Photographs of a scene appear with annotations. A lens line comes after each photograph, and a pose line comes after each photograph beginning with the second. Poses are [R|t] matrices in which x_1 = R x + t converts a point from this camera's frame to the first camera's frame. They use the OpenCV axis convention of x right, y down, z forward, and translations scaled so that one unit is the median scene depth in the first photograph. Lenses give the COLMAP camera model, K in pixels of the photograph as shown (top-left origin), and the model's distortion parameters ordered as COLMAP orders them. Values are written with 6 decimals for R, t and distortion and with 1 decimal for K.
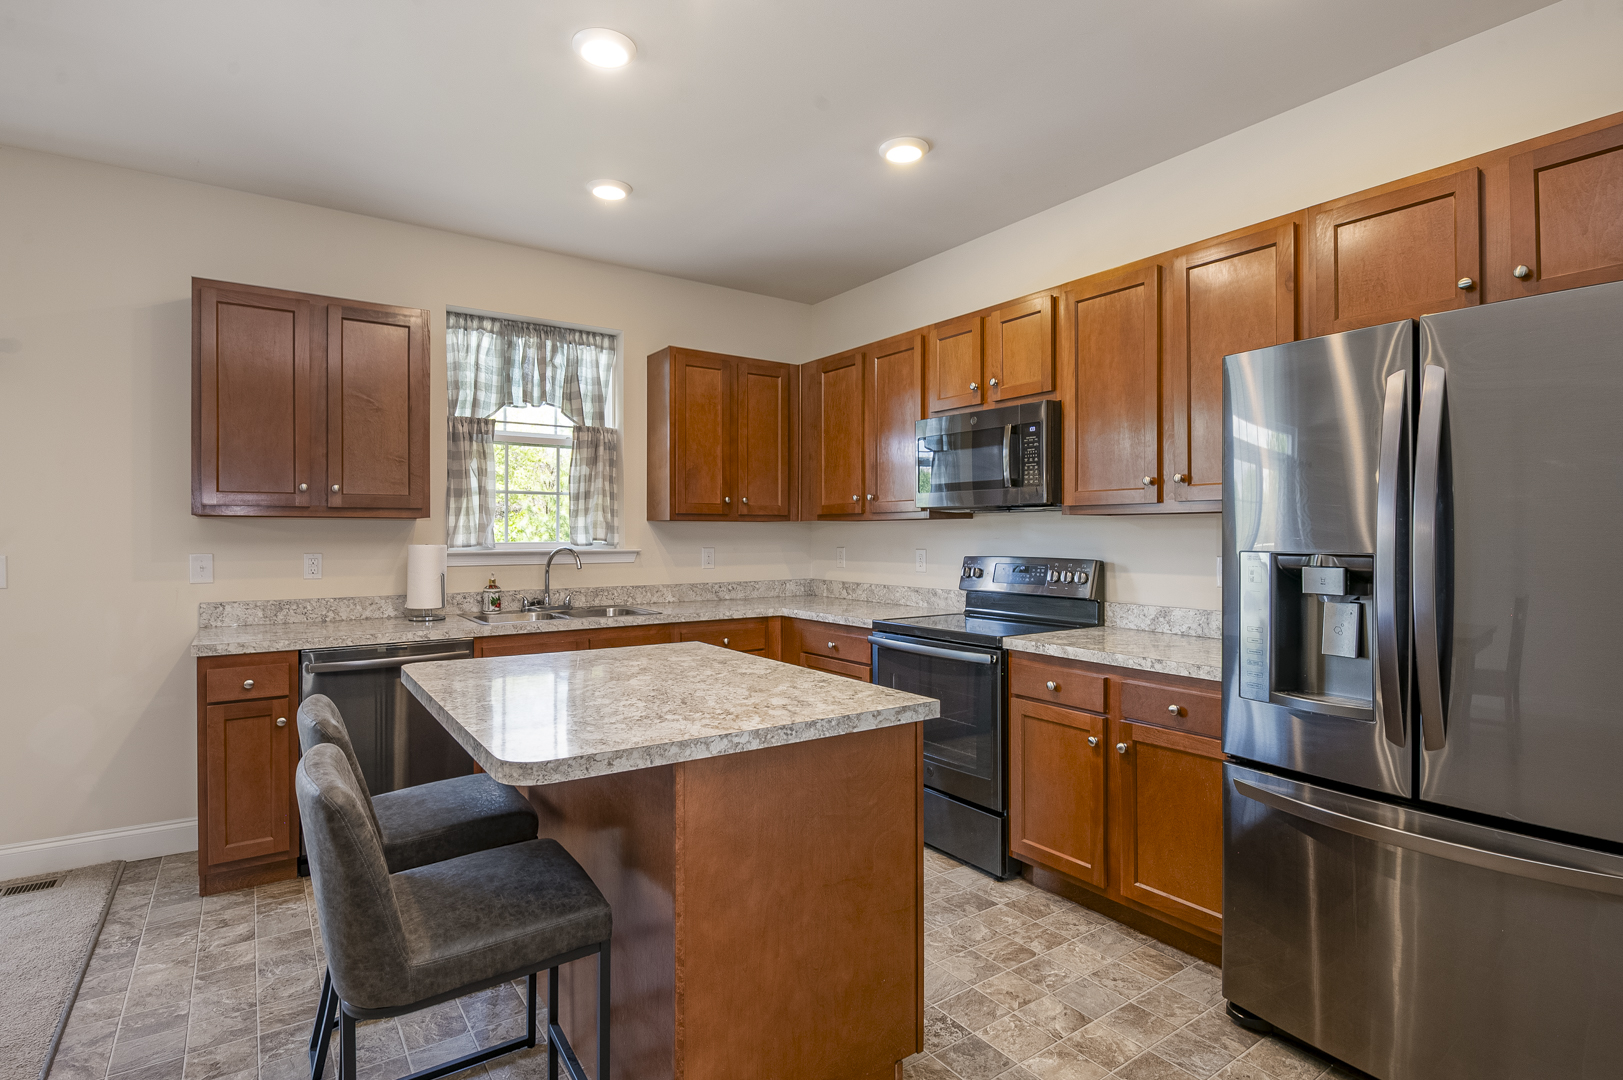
lens RADIAL K [[801.5, 0, 823.8], [0, 801.5, 533.5], [0, 0, 1]] dist [-0.001876, -0.003297]
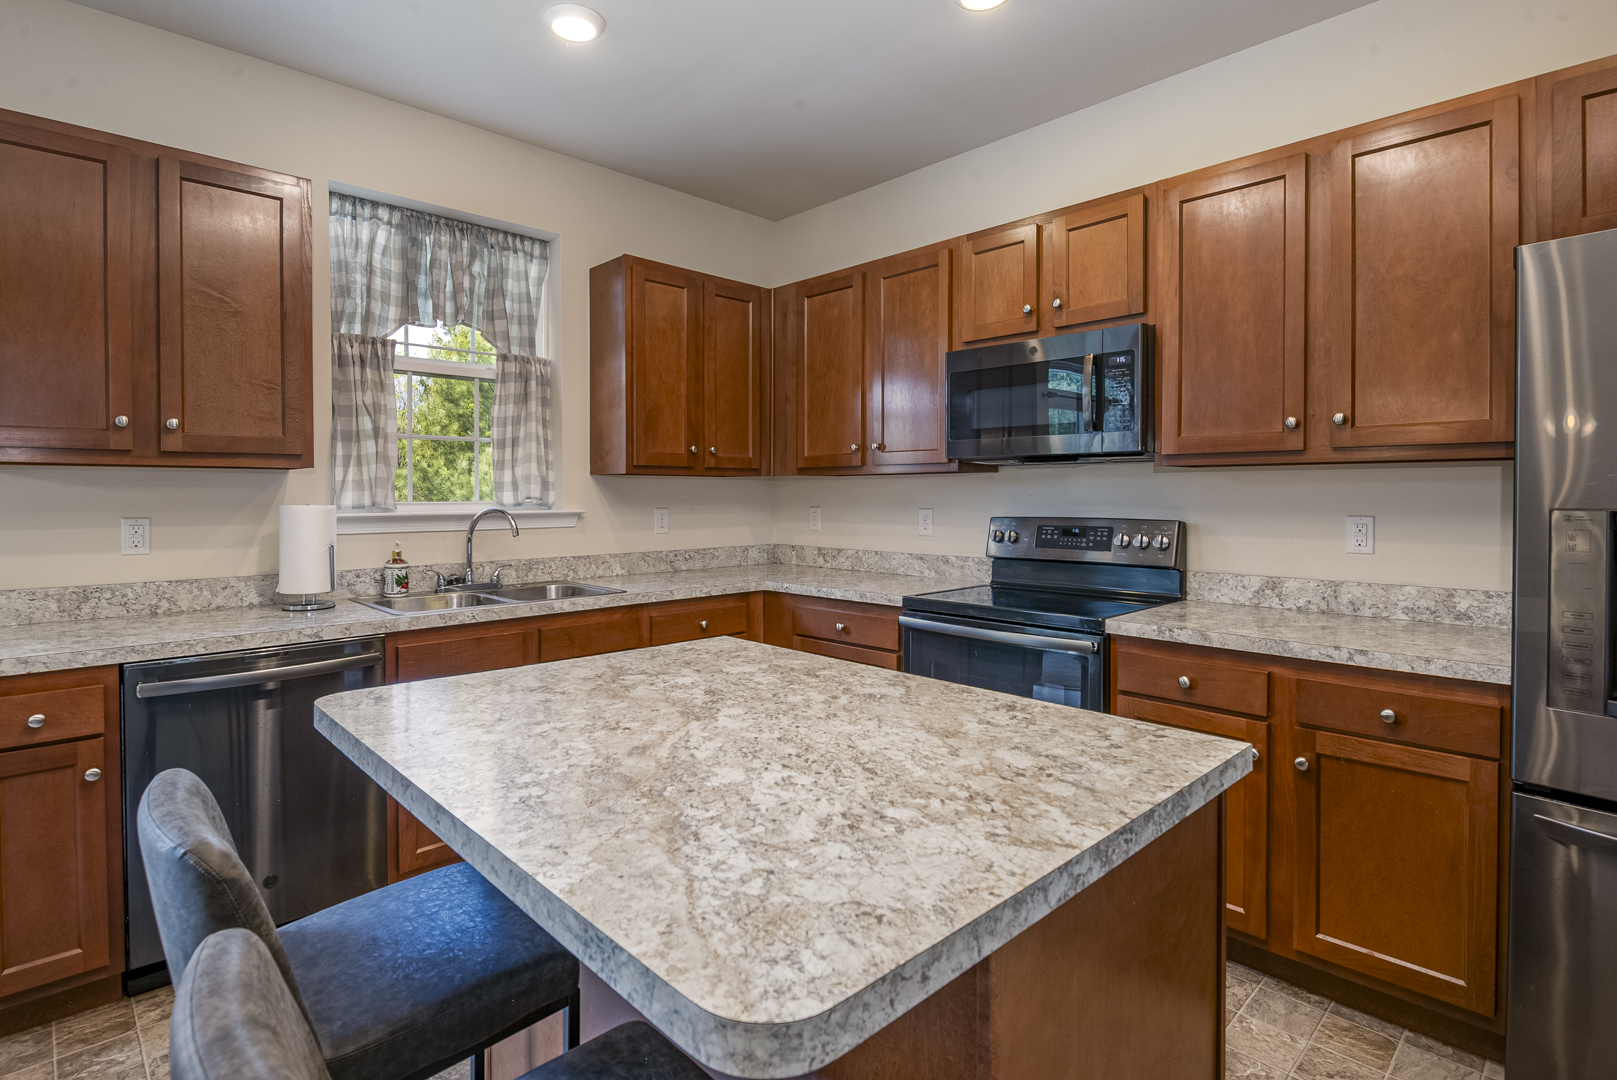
lens RADIAL K [[798.6, 0, 802.0], [0, 798.6, 504.7], [0, 0, 1]] dist [-0.001876, -0.003297]
pose [[0.989483, -0.002845, 0.144624, -0.173485], [0.000786, 0.999897, 0.014297, 0.004006], [-0.144650, -0.014033, 0.989383, 0.242154]]
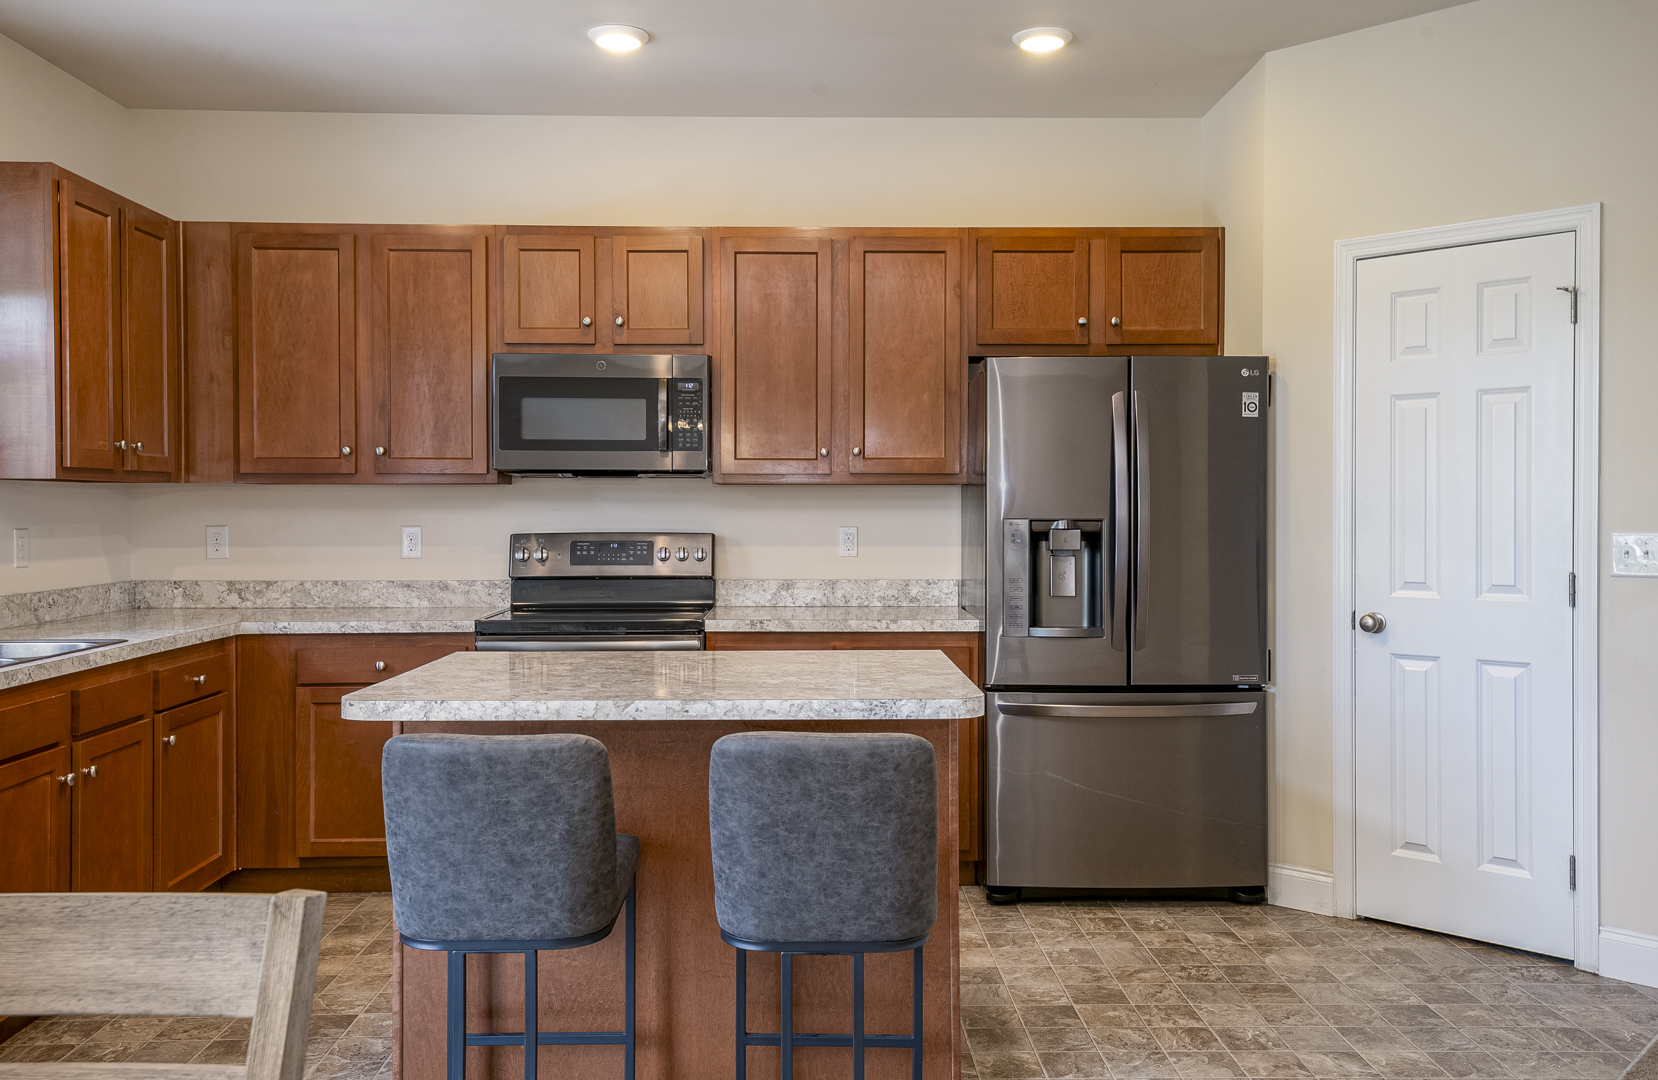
lens RADIAL K [[1396.2, 0, 813.8], [0, 1396.2, 534.5], [0, 0, 1]] dist [0.050434, -0.004564]
pose [[0.570421, -0.017709, 0.821162, -0.915546], [-0.000953, 0.999753, 0.022223, -0.001312], [-0.821352, -0.013459, 0.570263, 0.006142]]
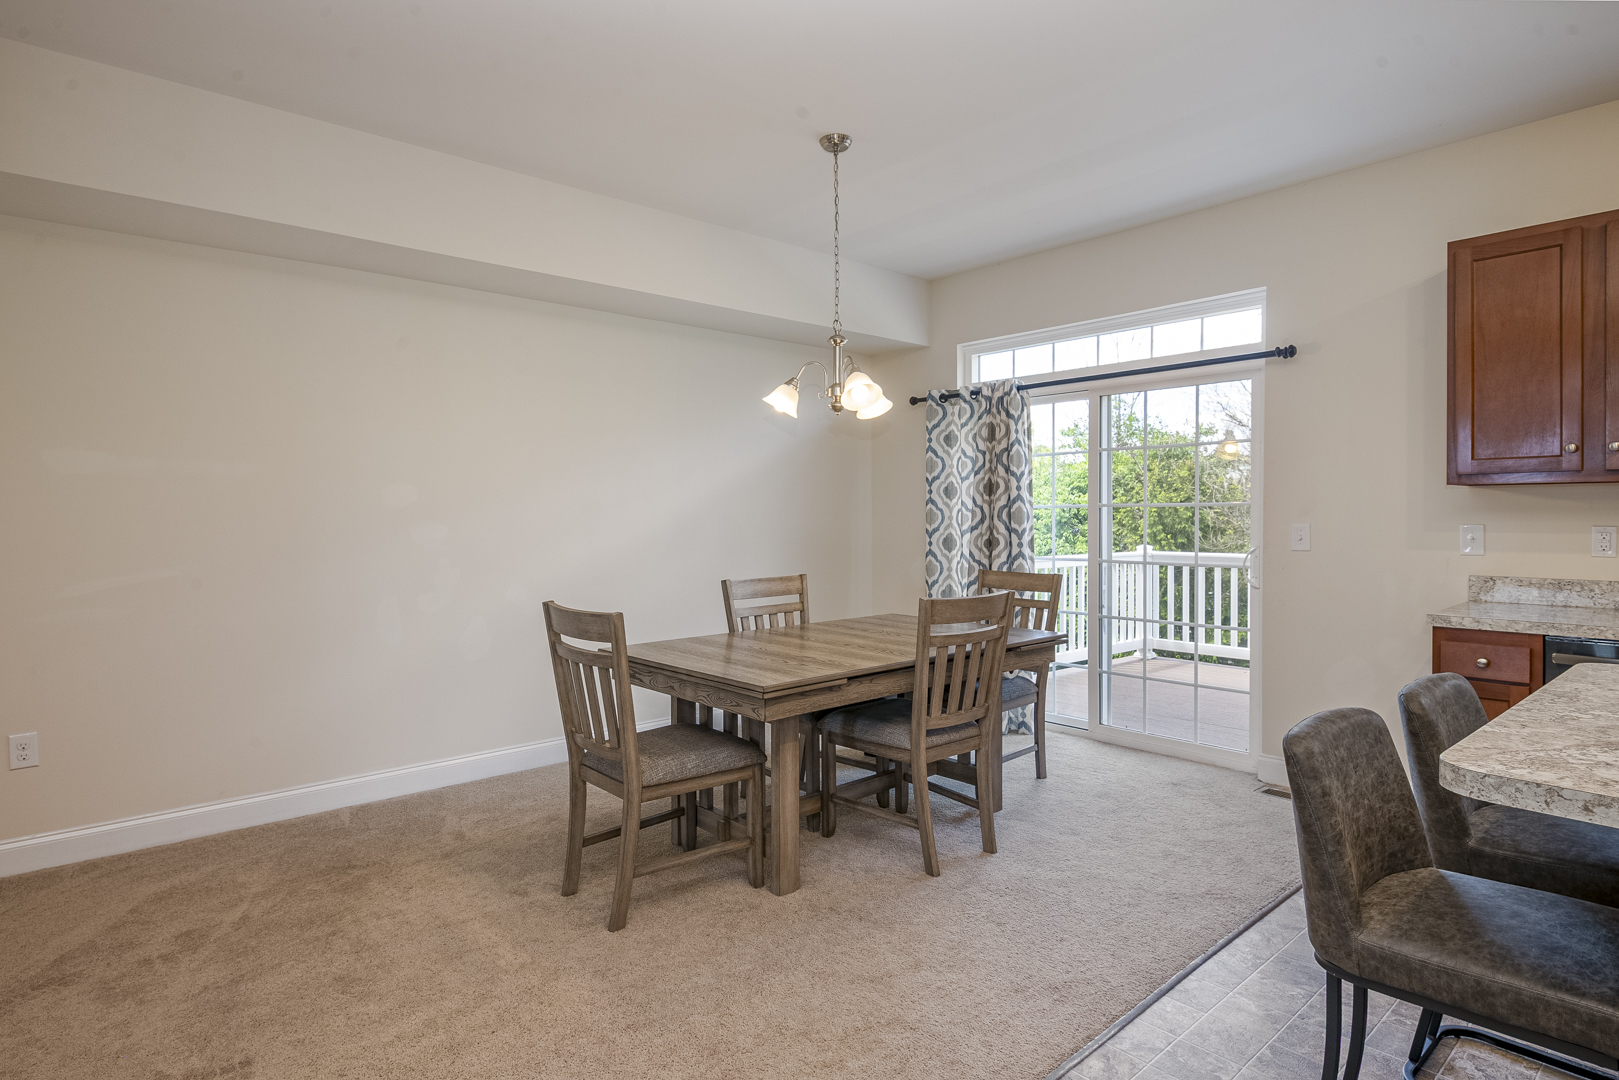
lens RADIAL K [[874.1, 0, 797.5], [0, 874.1, 530.0], [0, 0, 1]] dist [0.001532, -0.004147]
pose [[0.097403, 0.018366, -0.995076, 0.197239], [0.009867, 0.999763, 0.019418, 0.003415], [0.995196, -0.011709, 0.097199, 0.086683]]
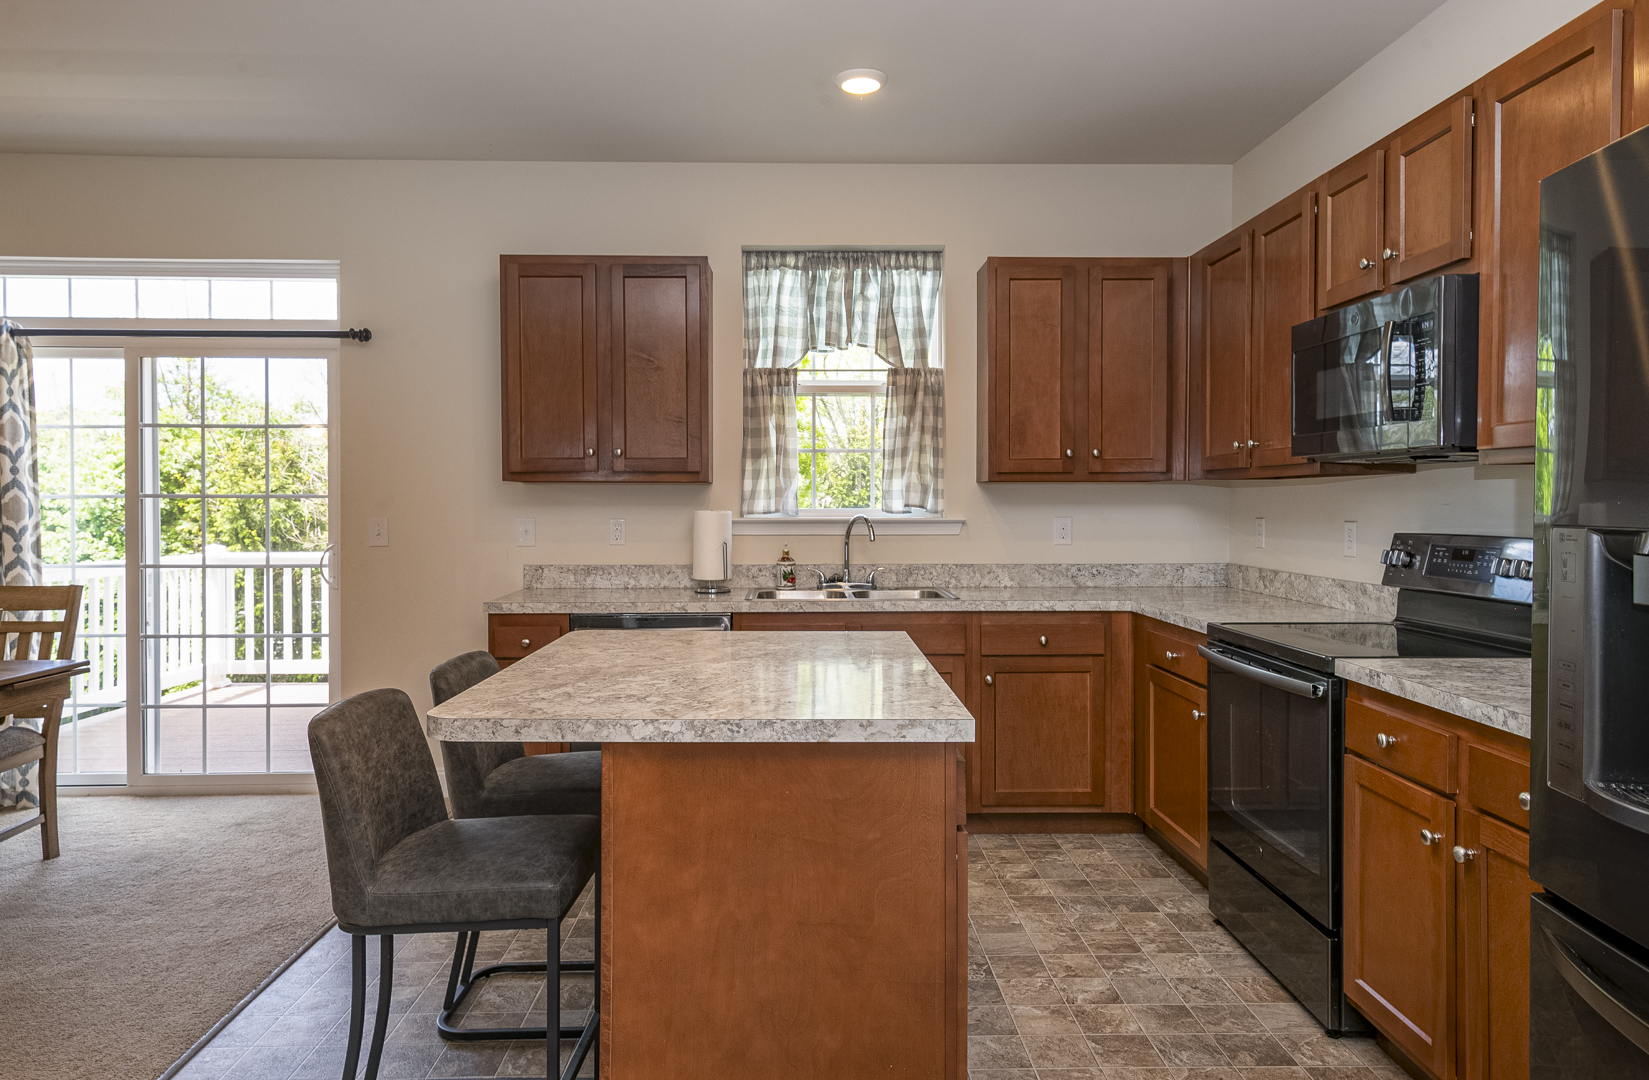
lens RADIAL K [[1068.0, 0, 821.3], [0, 1068.0, 520.0], [0, 0, 1]] dist [0.025993, -0.007378]
pose [[0.829252, 0.009744, -0.558790, 0.332814], [0.001034, 0.999820, 0.018968, 0.001751], [0.558874, -0.016307, 0.829092, 0.054211]]
